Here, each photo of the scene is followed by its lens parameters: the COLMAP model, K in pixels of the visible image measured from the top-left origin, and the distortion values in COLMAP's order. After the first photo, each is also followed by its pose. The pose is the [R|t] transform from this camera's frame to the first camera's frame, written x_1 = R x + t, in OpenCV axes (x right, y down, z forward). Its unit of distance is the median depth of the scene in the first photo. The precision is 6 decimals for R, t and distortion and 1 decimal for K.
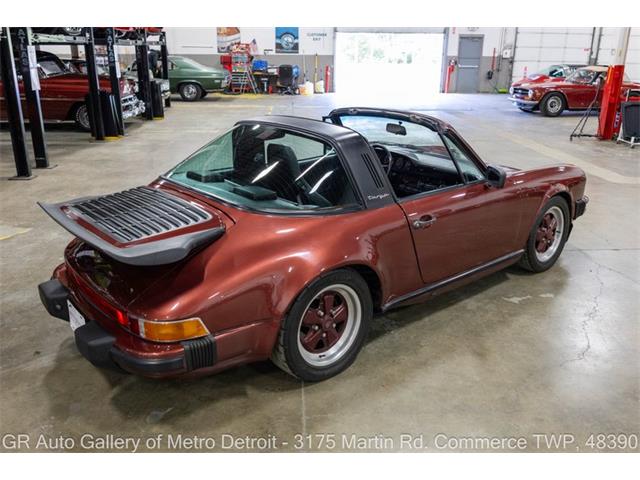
lens RADIAL K [[540.0, 0, 325.6], [0, 540.0, 250.1], [0, 0, 1]] dist [0.006528, -0.049643]
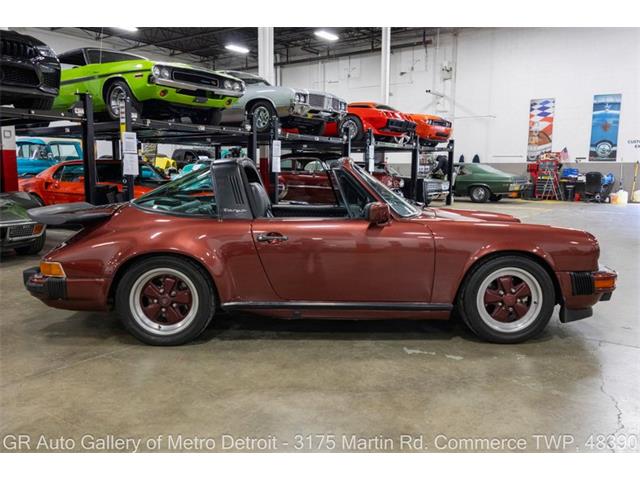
lens RADIAL K [[540.0, 0, 332.9], [0, 540.0, 245.5], [0, 0, 1]] dist [0.006528, -0.049643]
pose [[0.775945, 0.080878, -0.625594, 0.168896], [-0.217299, 0.965317, -0.144725, 0.016989], [0.592191, 0.248239, 0.766608, 0.036322]]
